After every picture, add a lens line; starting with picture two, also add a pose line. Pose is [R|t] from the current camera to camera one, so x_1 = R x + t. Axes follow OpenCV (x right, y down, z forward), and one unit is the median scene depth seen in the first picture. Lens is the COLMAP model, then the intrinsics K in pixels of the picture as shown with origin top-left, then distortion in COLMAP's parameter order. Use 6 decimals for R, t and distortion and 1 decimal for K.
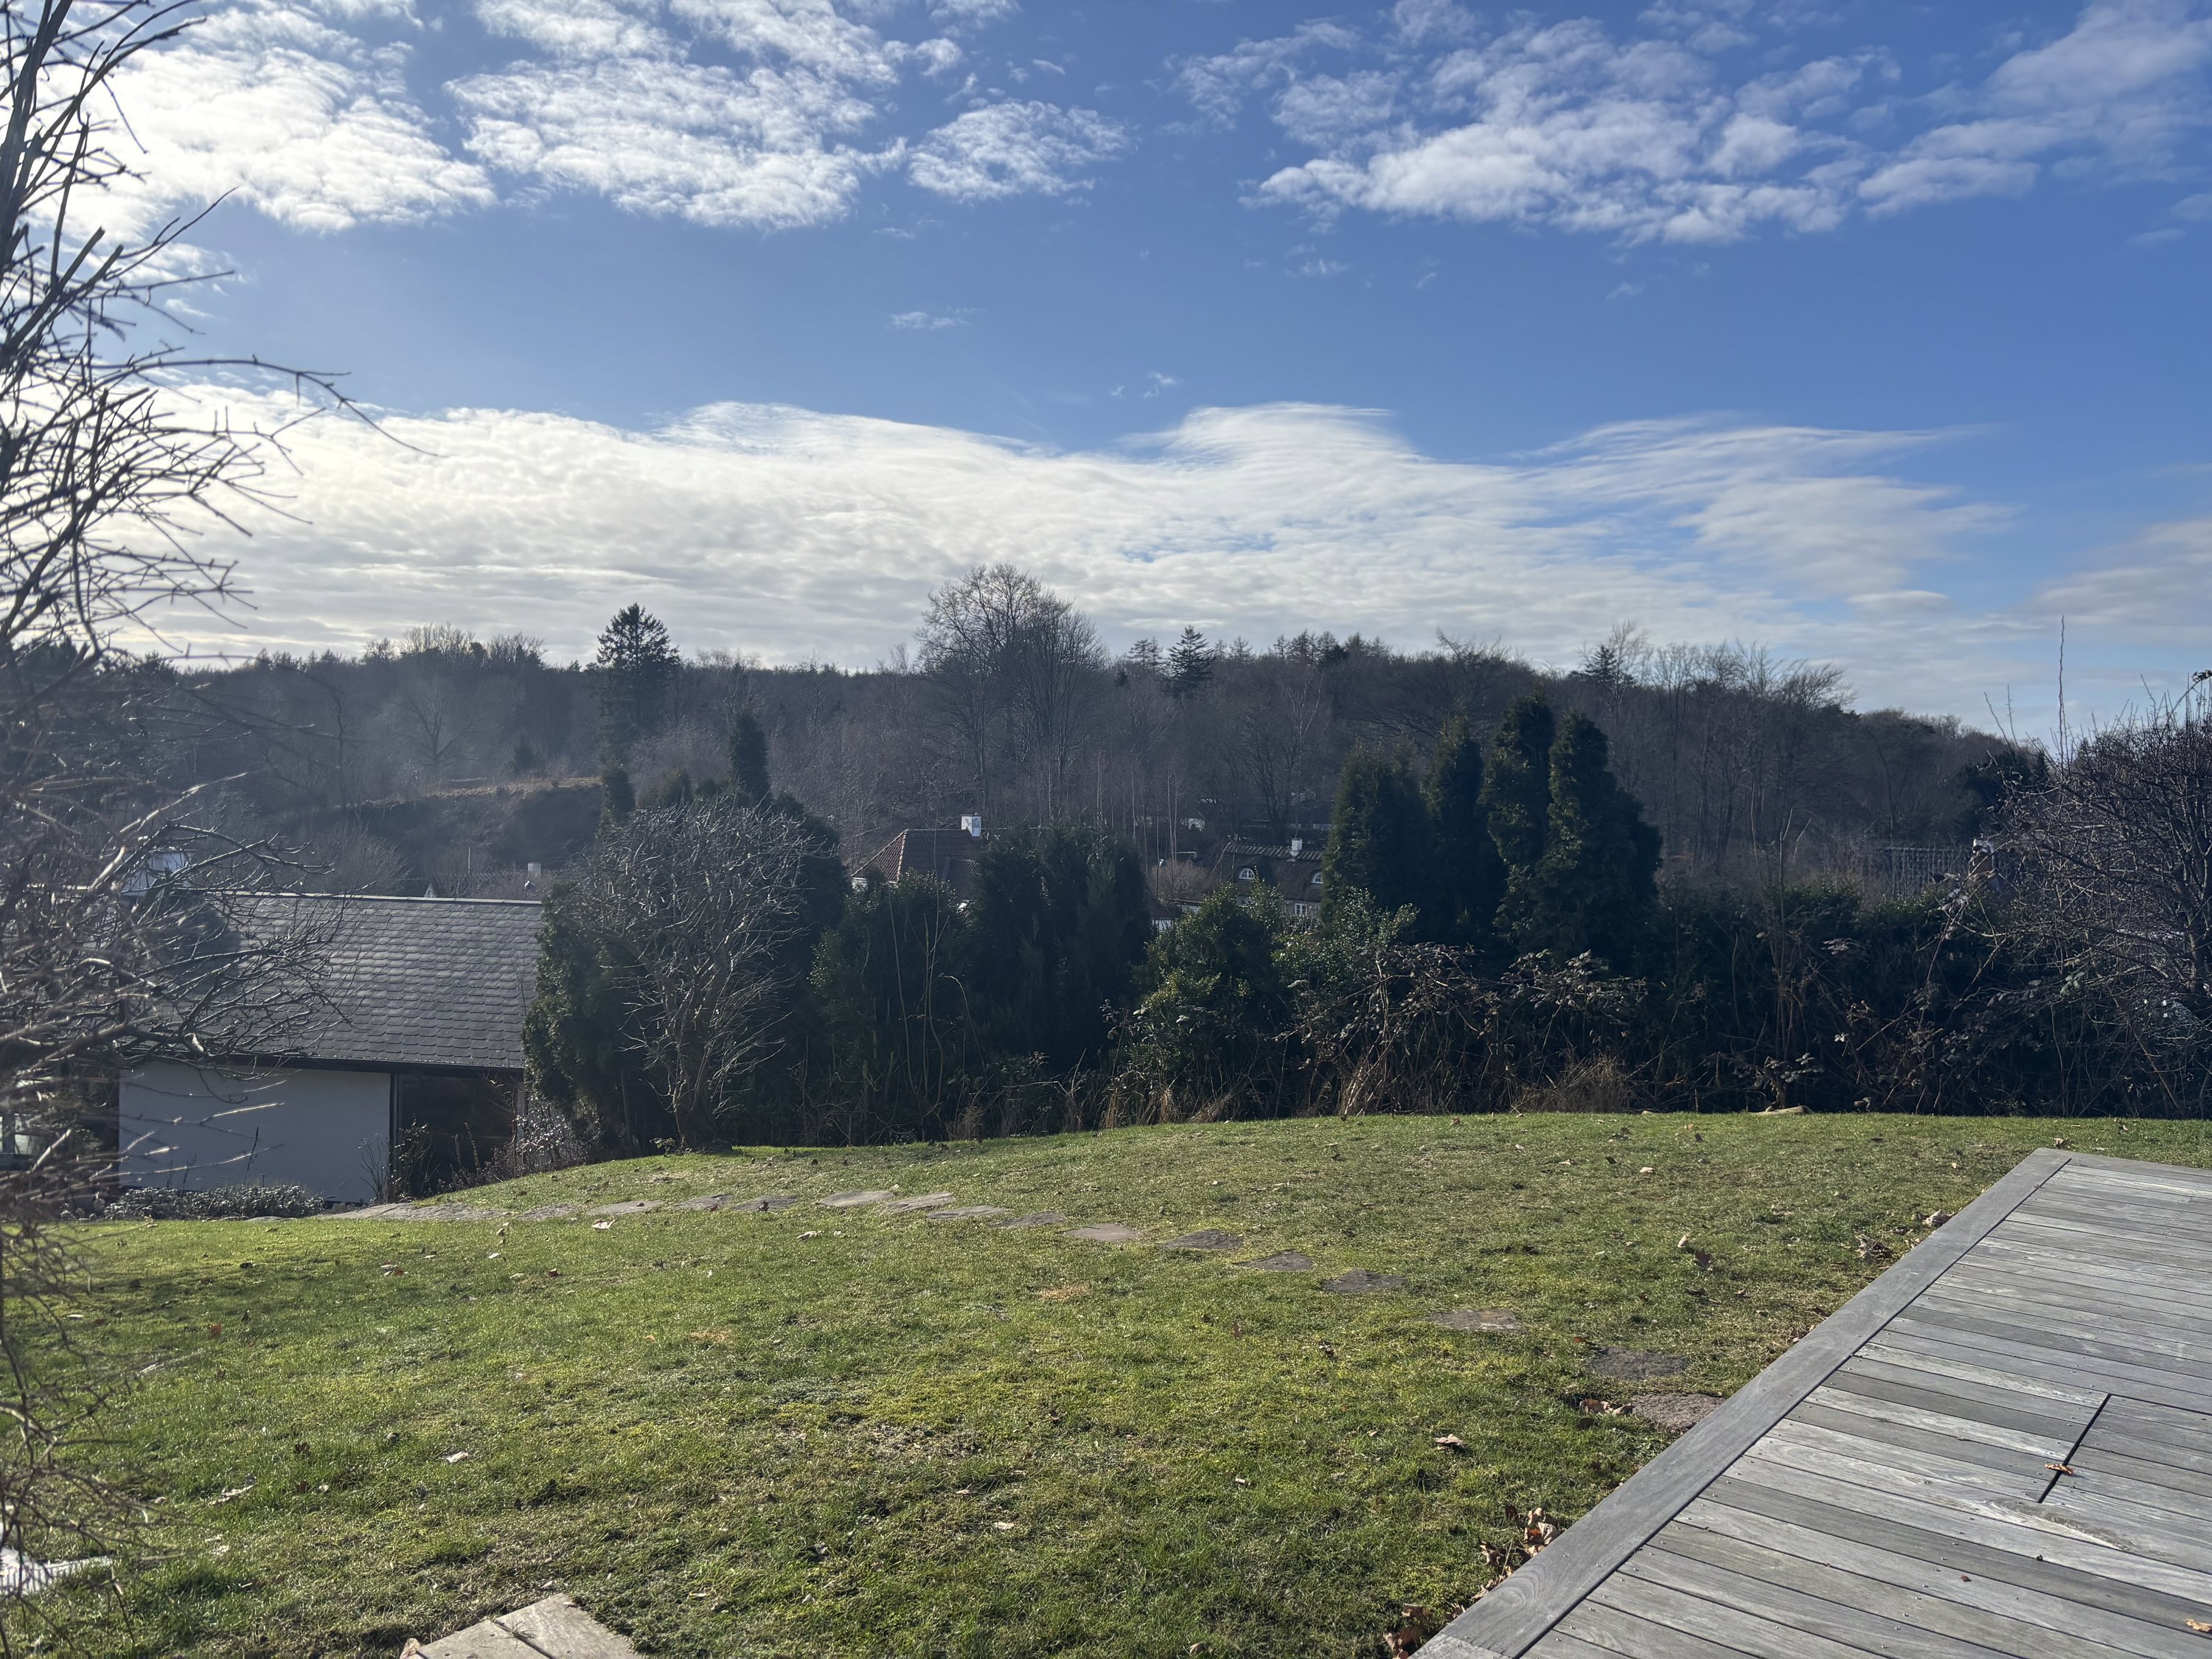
lens RADIAL K [[1675.7, 0, 1113.9], [0, 1675.7, 817.9], [0, 0, 1]] dist [0.053227, -0.054986]
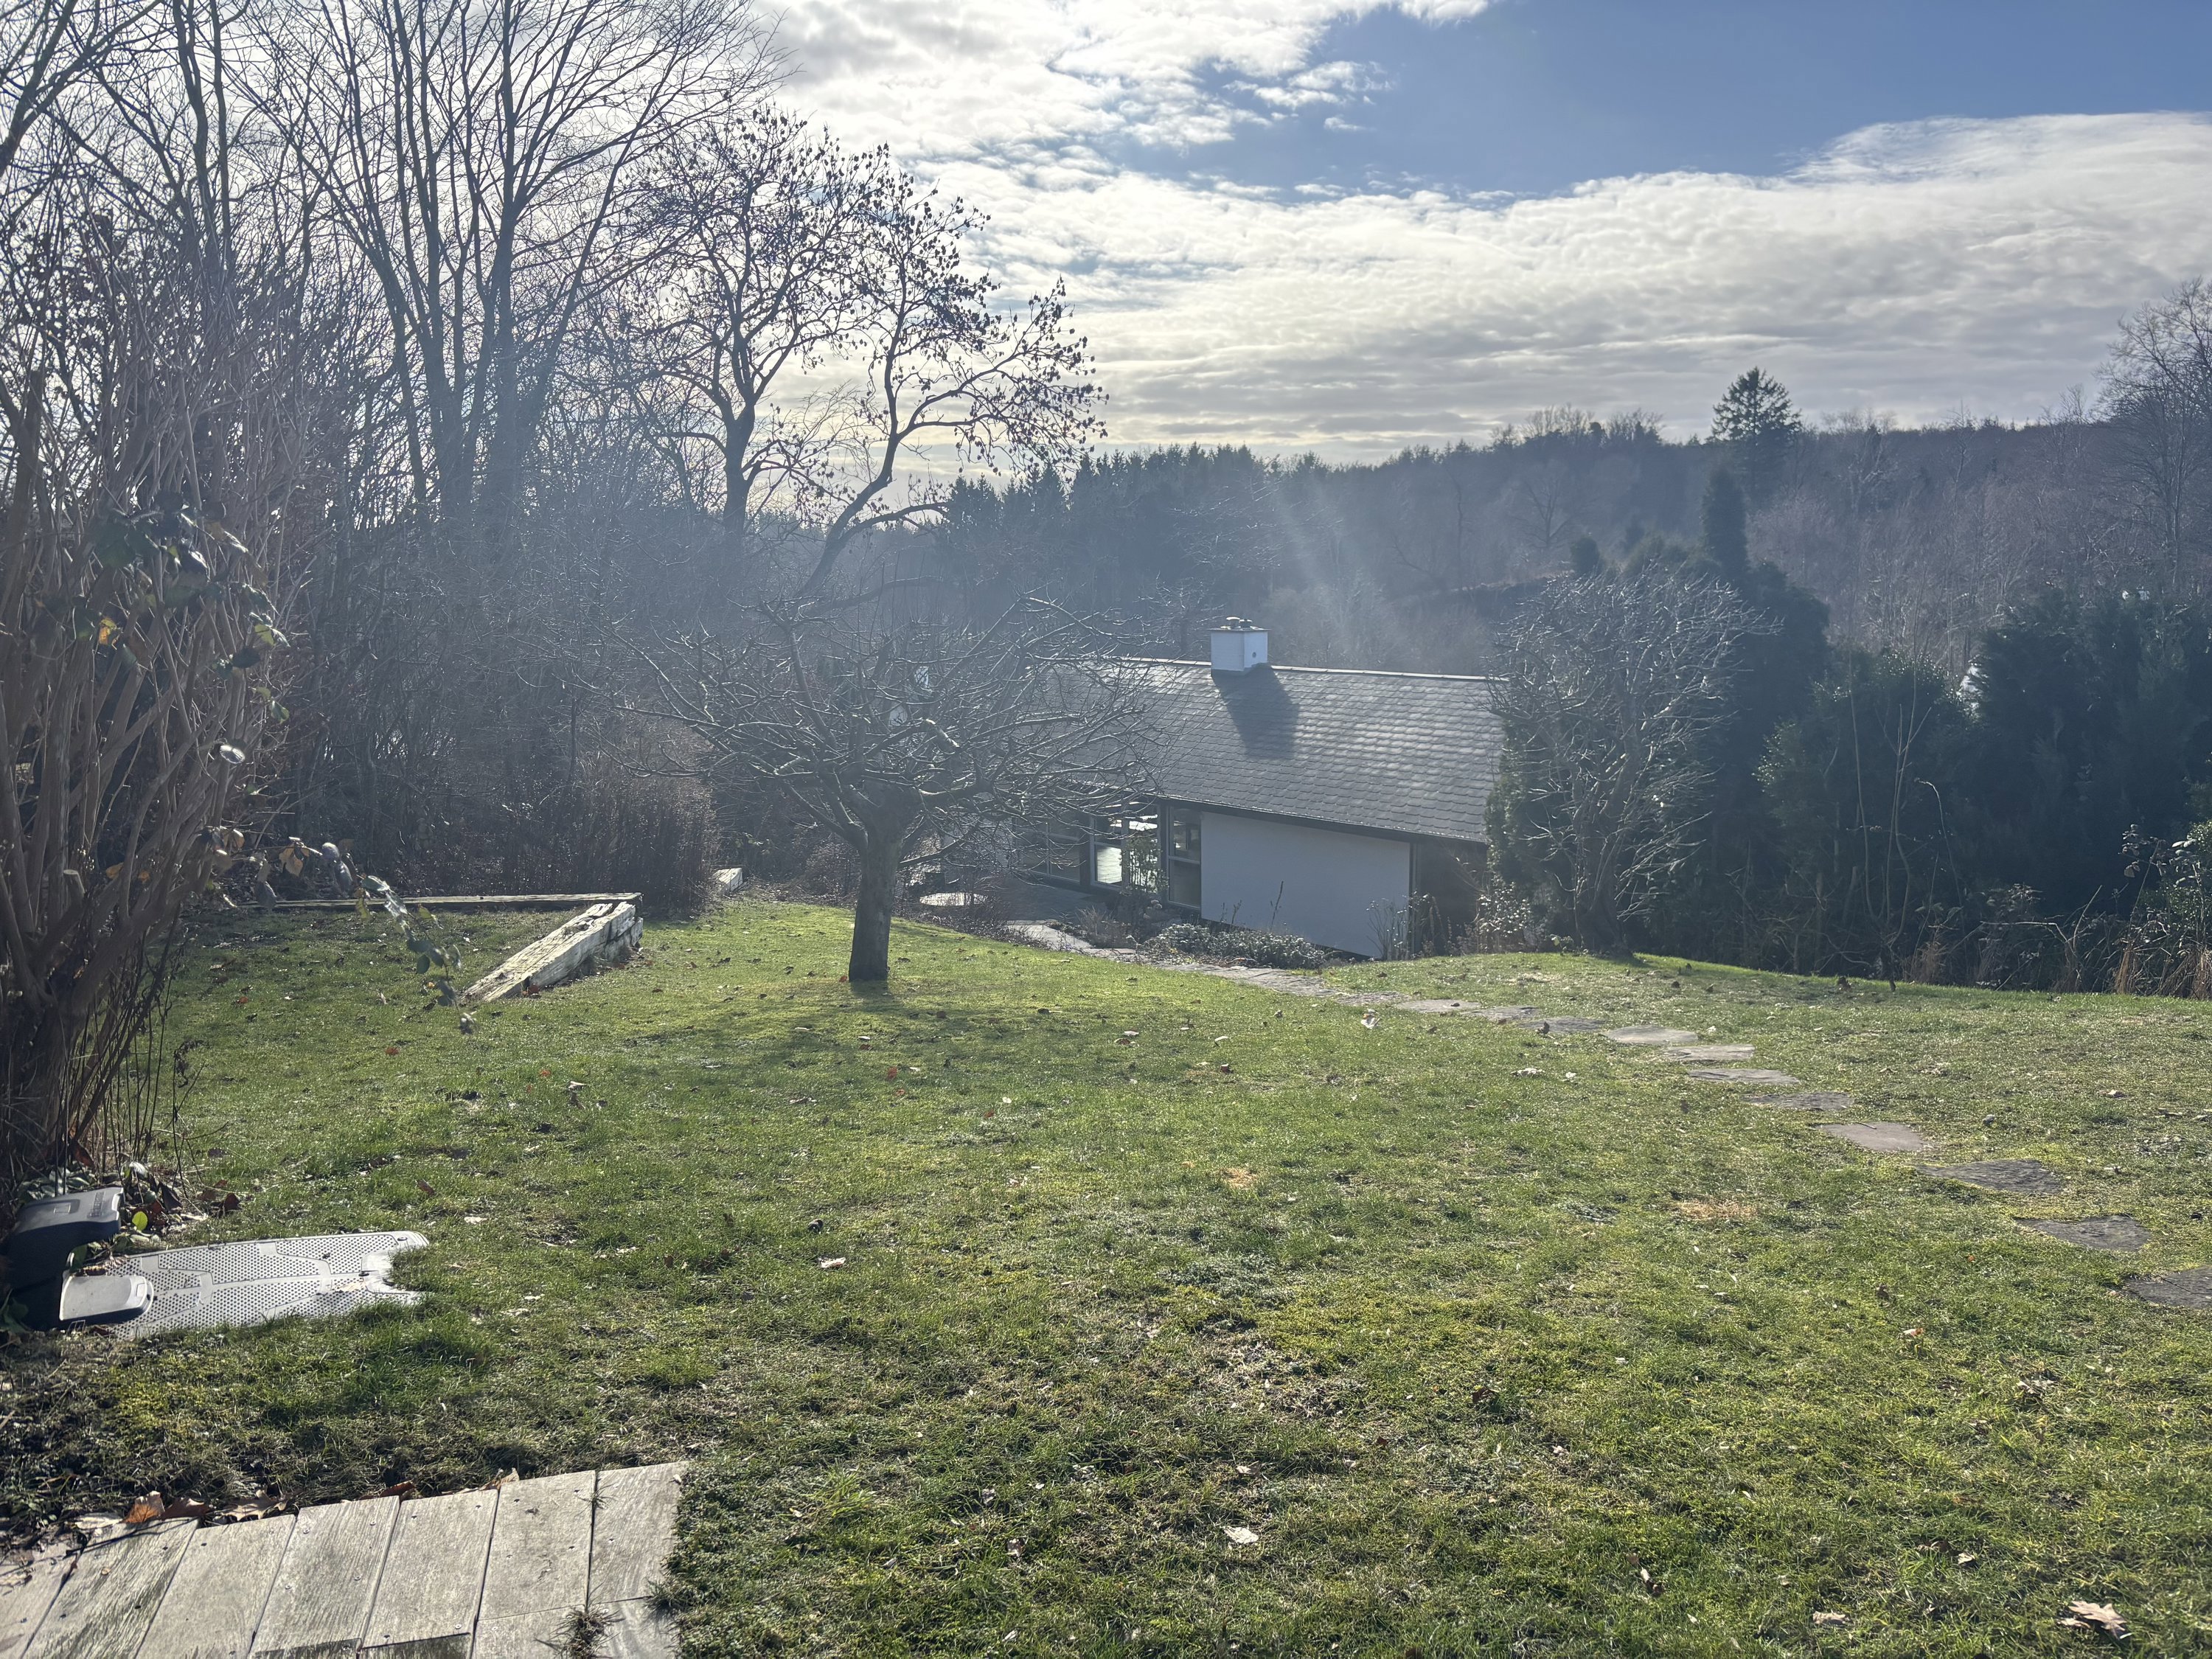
lens RADIAL K [[1675.7, 0, 1180.6], [0, 1675.7, 800.8], [0, 0, 1]] dist [0.053227, -0.054986]
pose [[0.806092, 0.062809, -0.588448, 0.064012], [0.006820, 0.993300, 0.115365, 0.004533], [0.591751, -0.097008, 0.800263, 0.087143]]
